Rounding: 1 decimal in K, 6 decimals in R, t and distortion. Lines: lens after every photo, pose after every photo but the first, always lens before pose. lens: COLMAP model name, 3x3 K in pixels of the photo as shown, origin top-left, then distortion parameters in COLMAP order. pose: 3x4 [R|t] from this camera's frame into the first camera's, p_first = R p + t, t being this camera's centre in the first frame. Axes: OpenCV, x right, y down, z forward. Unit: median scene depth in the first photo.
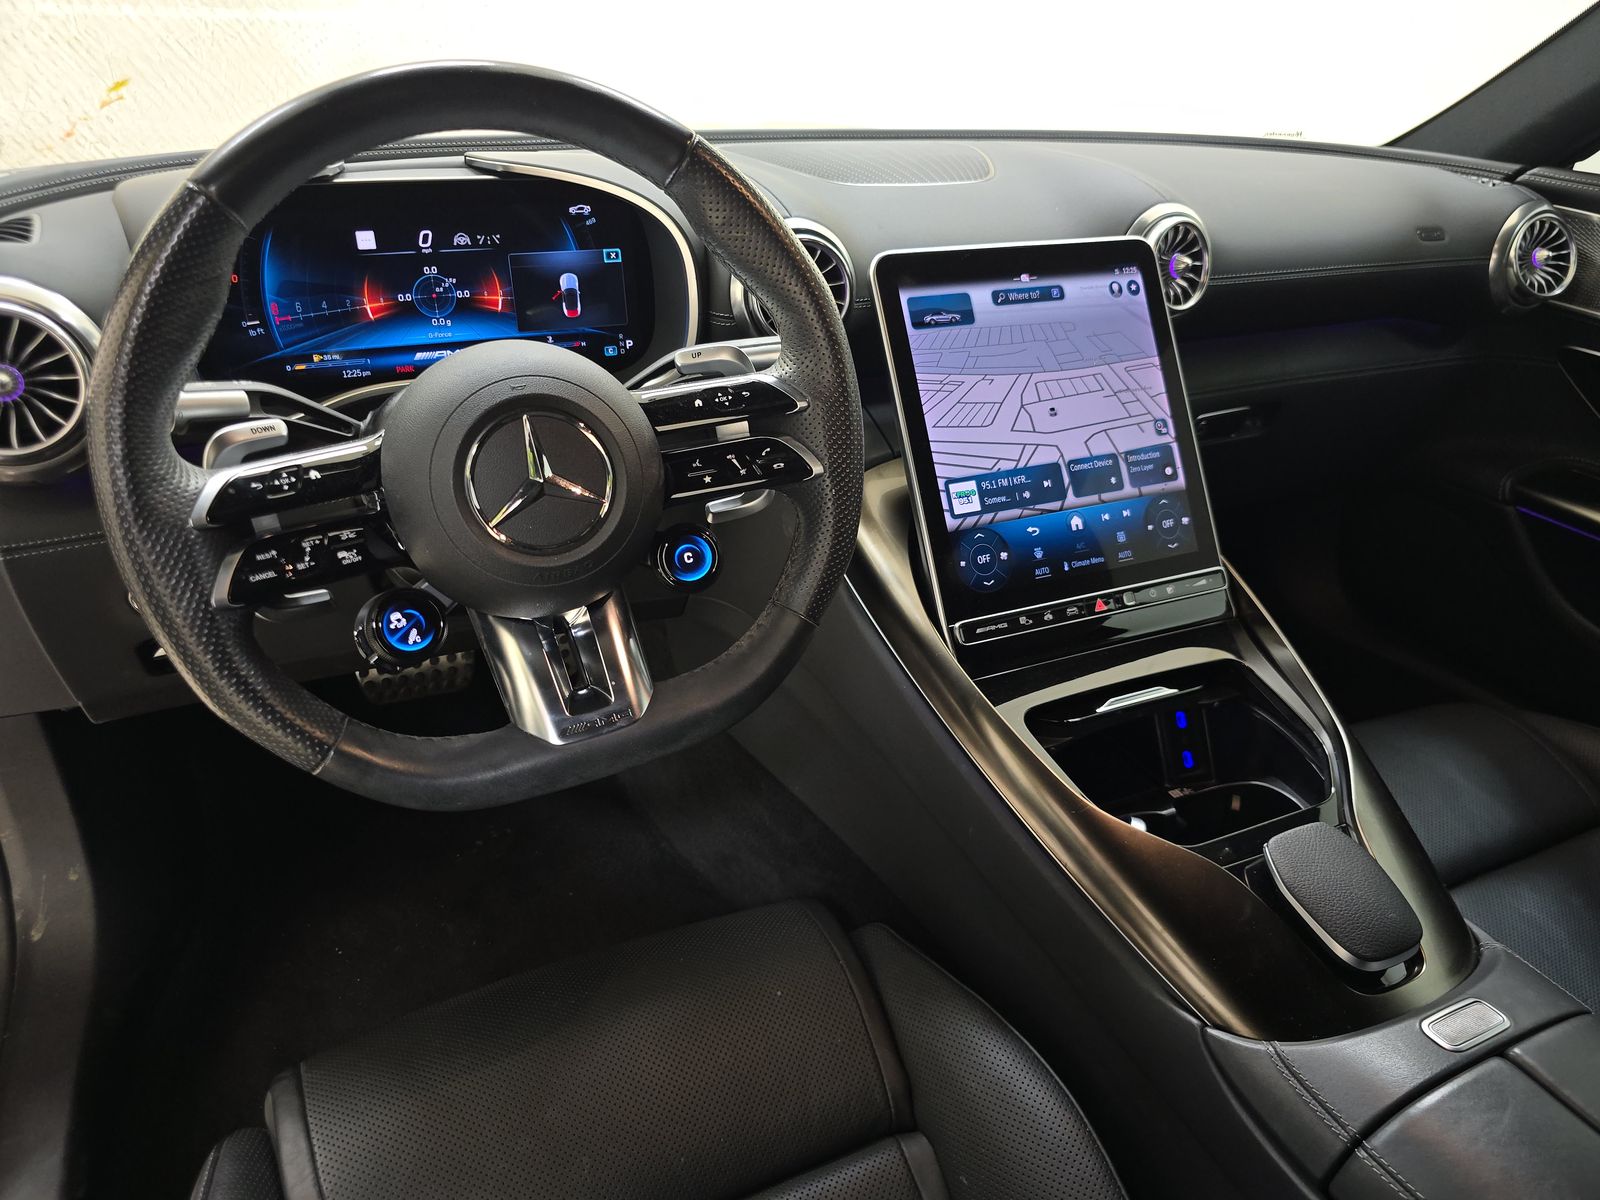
lens RADIAL K [[1098.8, 0, 738.1], [0, 1098.8, 605.3], [0, 0, 1]] dist [0.042173, -0.046280]
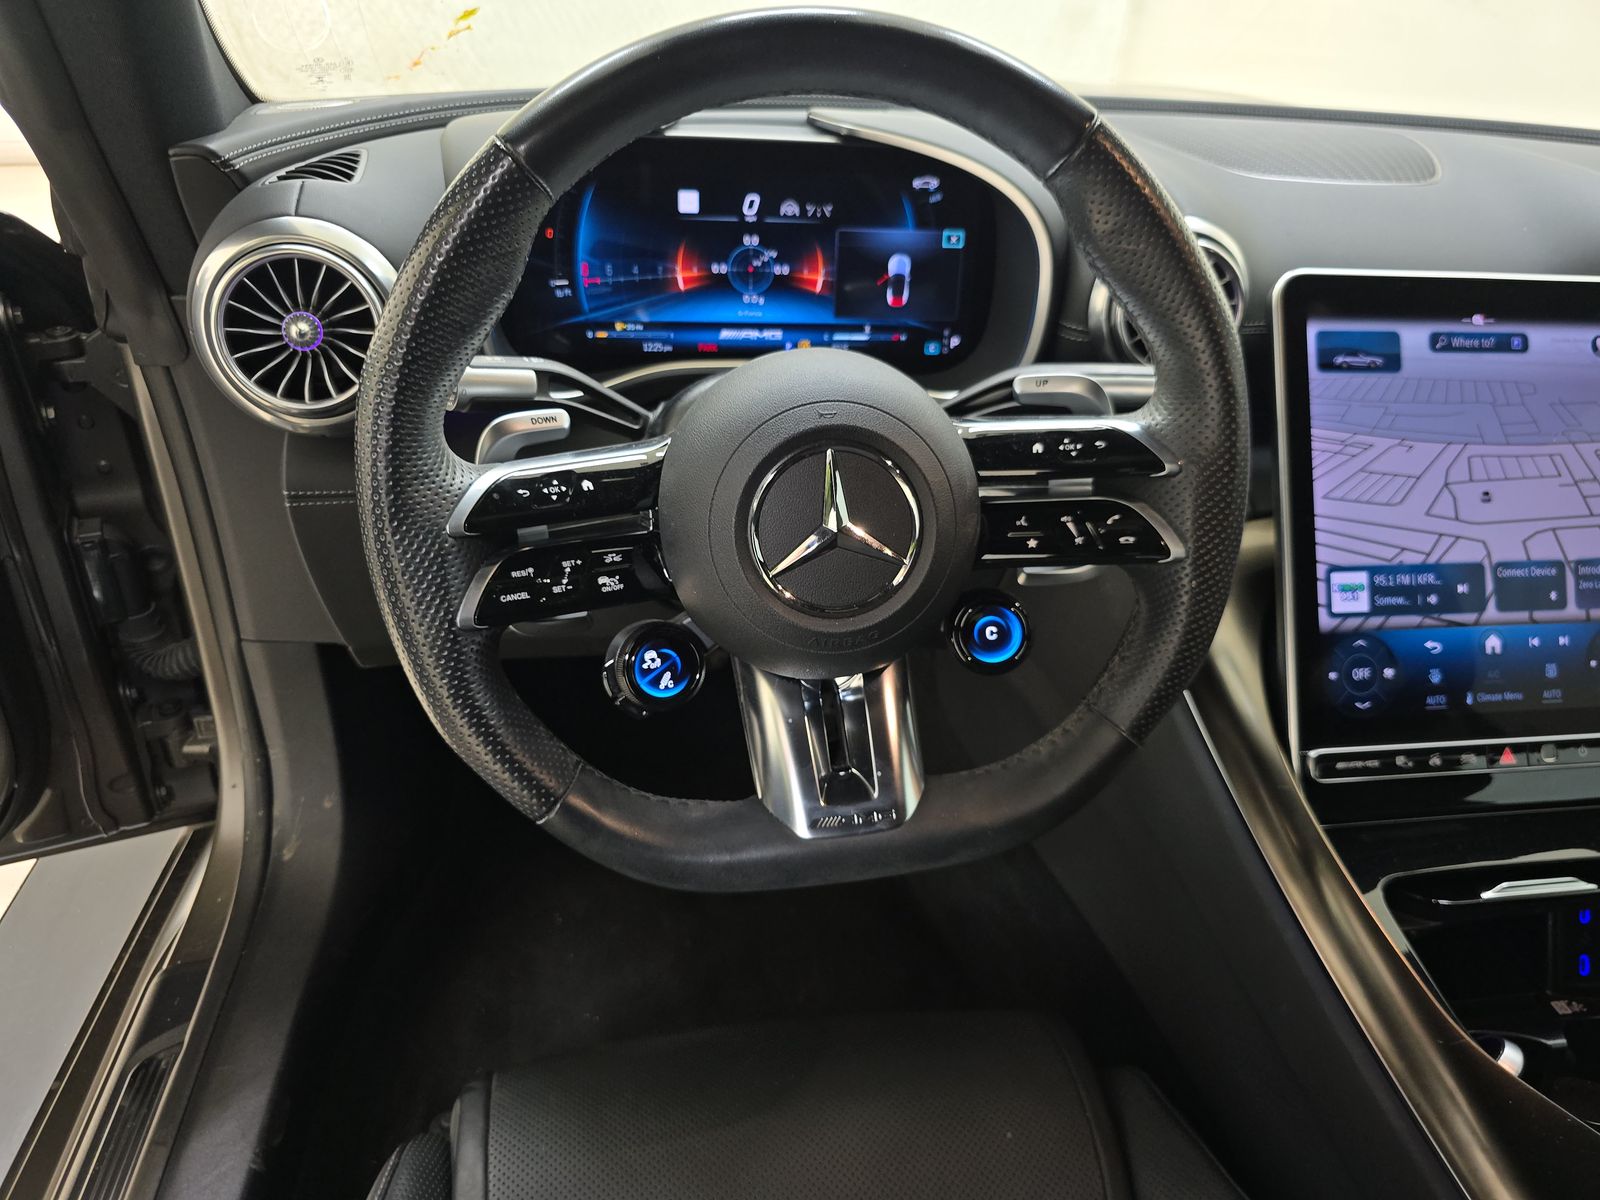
lens RADIAL K [[1098.8, 0, 749.9], [0, 1098.8, 640.2], [0, 0, 1]] dist [0.042173, -0.046280]
pose [[0.962131, 0.168539, -0.214237, -0.039031], [-0.154448, 0.984674, 0.081016, -0.070459], [0.224608, -0.044859, 0.973416, 0.134382]]
